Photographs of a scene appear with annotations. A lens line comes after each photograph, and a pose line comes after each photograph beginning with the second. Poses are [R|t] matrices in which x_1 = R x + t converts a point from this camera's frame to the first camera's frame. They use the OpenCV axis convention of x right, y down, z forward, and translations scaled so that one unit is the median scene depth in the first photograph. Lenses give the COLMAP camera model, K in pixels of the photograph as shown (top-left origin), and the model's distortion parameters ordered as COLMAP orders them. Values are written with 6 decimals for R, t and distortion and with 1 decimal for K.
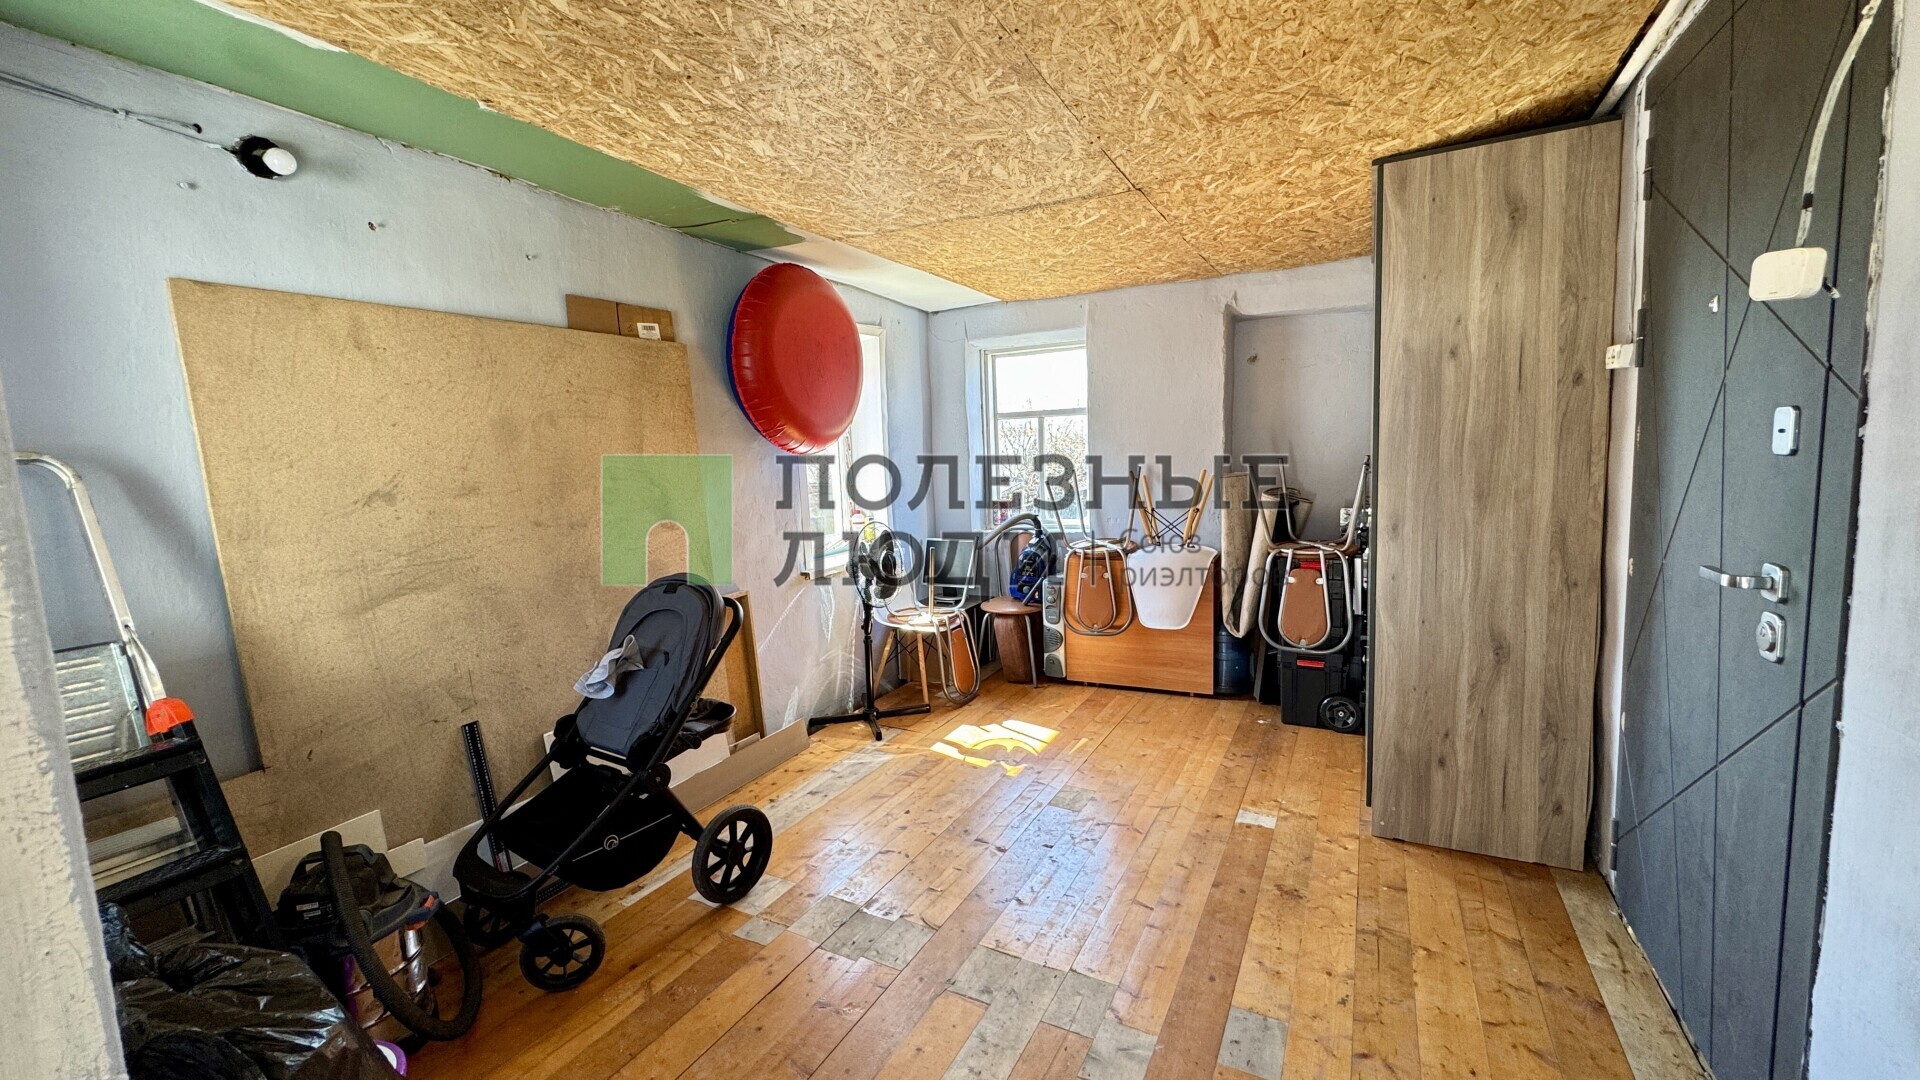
lens RADIAL K [[764.6, 0, 960.0], [0, 764.6, 540.0], [0, 0, 1]] dist [-0.006897, 0.000533]
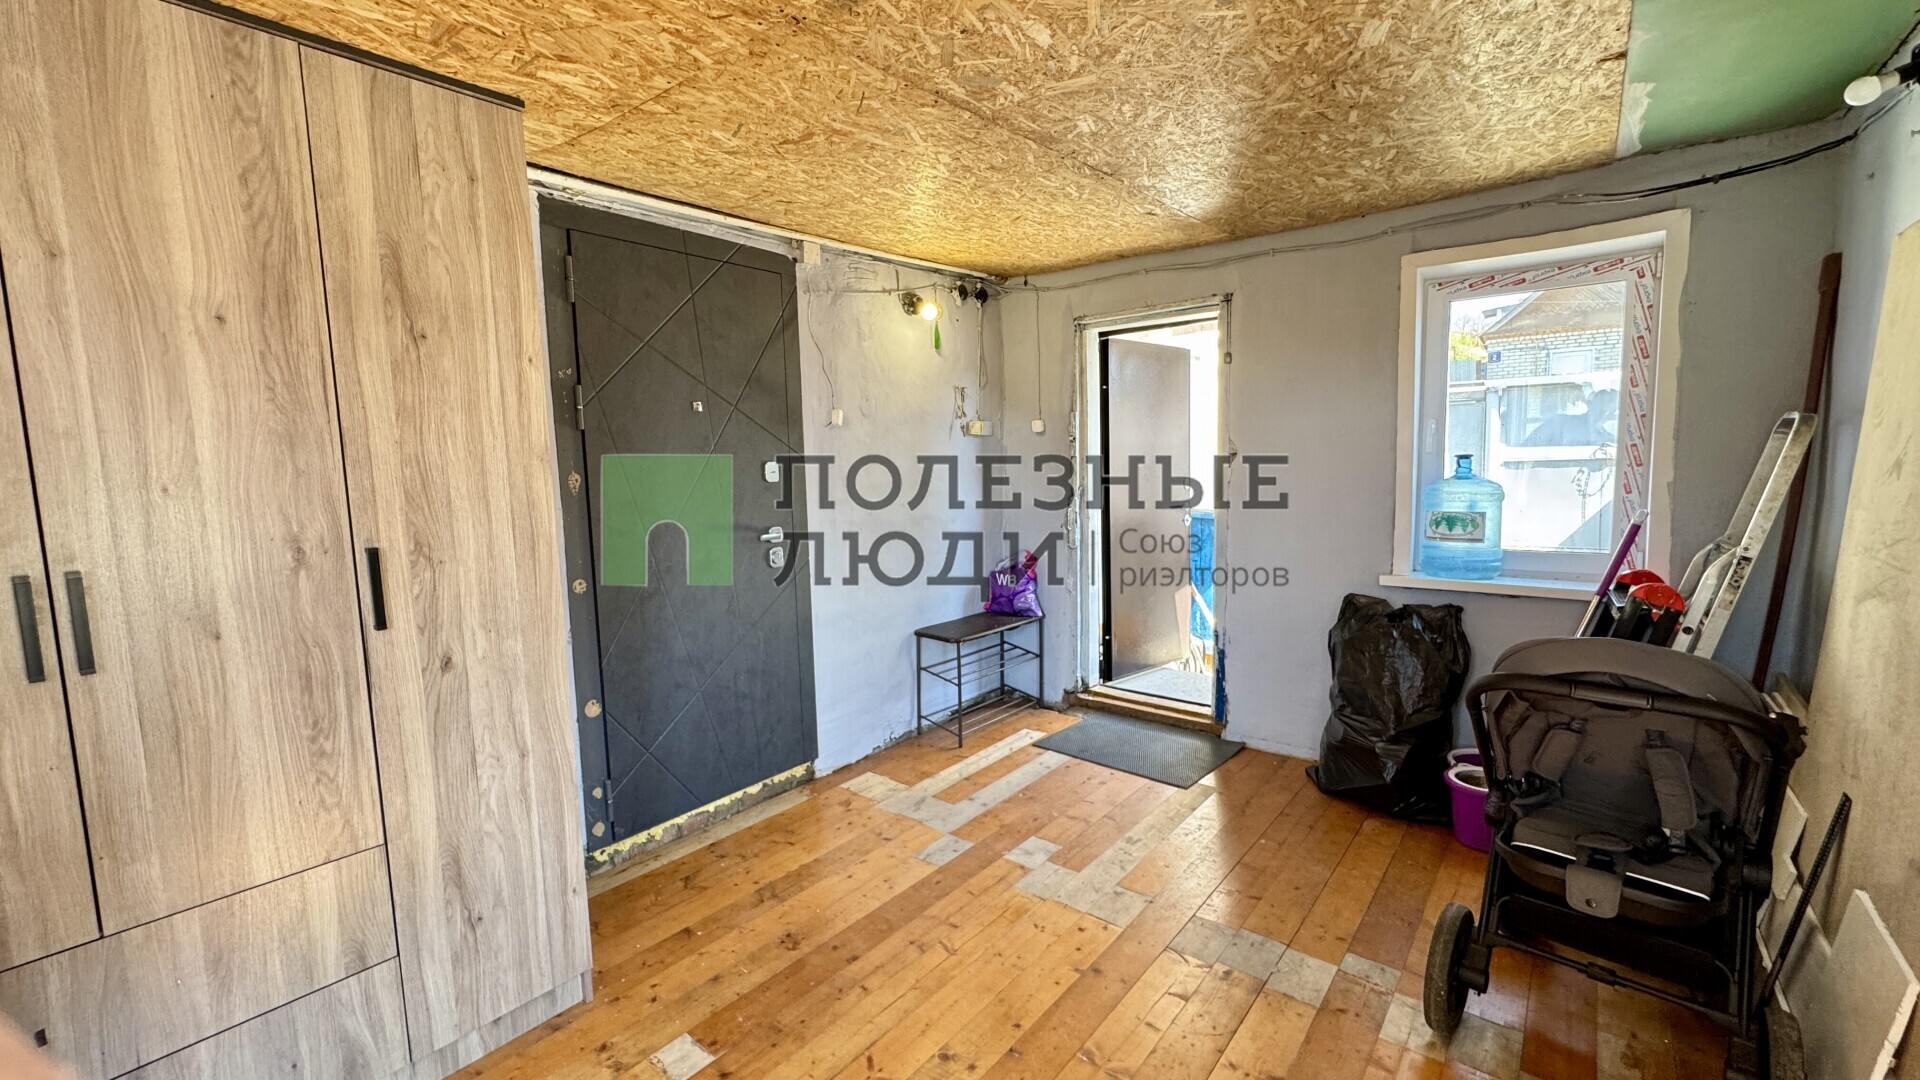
lens RADIAL K [[764.6, 0, 960.0], [0, 764.6, 540.0], [0, 0, 1]] dist [-0.006897, 0.000533]
pose [[-0.978327, 0.047526, 0.201540, 0.008066], [0.090550, 0.973503, 0.209983, -0.223792], [-0.186220, 0.223682, -0.956707, 1.875598]]
